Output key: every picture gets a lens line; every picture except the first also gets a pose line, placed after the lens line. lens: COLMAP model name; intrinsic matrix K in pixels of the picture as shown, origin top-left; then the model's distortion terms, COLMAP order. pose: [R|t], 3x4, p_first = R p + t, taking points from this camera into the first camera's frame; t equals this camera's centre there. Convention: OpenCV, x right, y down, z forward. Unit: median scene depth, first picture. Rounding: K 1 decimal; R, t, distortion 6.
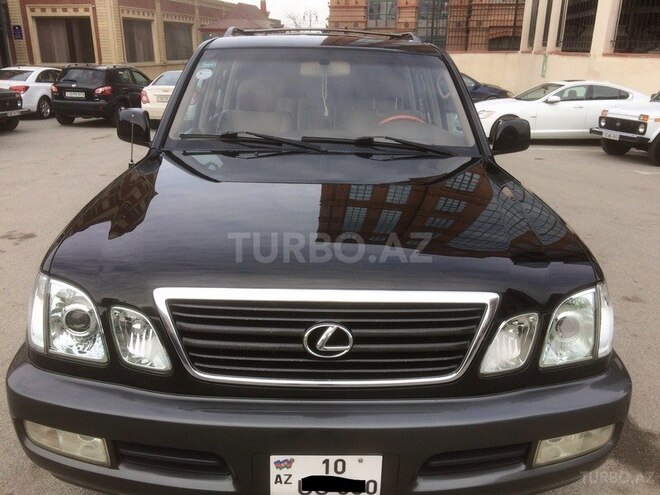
lens RADIAL K [[563.3, 0, 333.5], [0, 563.3, 251.2], [0, 0, 1]] dist [0.074172, -0.118117]
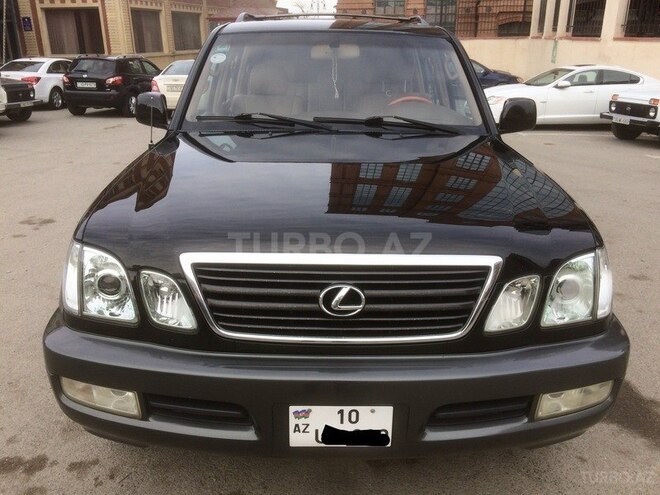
lens RADIAL K [[563.3, 0, 332.1], [0, 563.3, 252.2], [0, 0, 1]] dist [0.074172, -0.118117]
pose [[0.999813, -0.005533, -0.018528, -0.004446], [0.005887, 0.999800, 0.019109, 0.024881], [0.018419, -0.019214, 0.999646, -0.039171]]
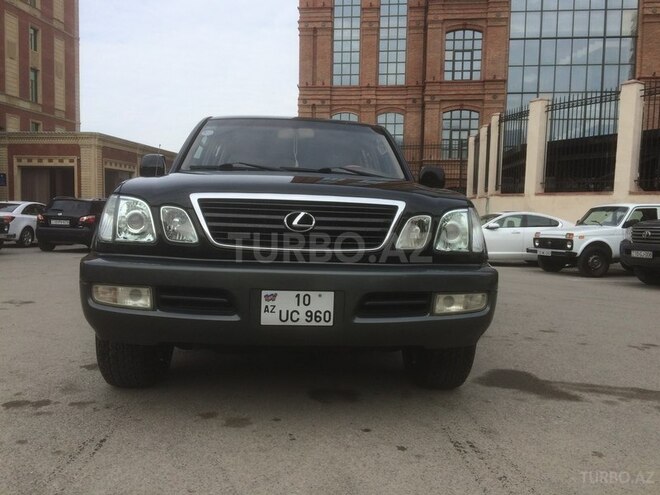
lens RADIAL K [[563.3, 0, 333.1], [0, 563.3, 246.8], [0, 0, 1]] dist [0.074172, -0.118117]
pose [[0.998267, 0.004851, 0.058651, -0.004256], [0.011189, 0.962778, -0.270060, 0.358019], [-0.057778, 0.270248, 0.961055, -0.283705]]
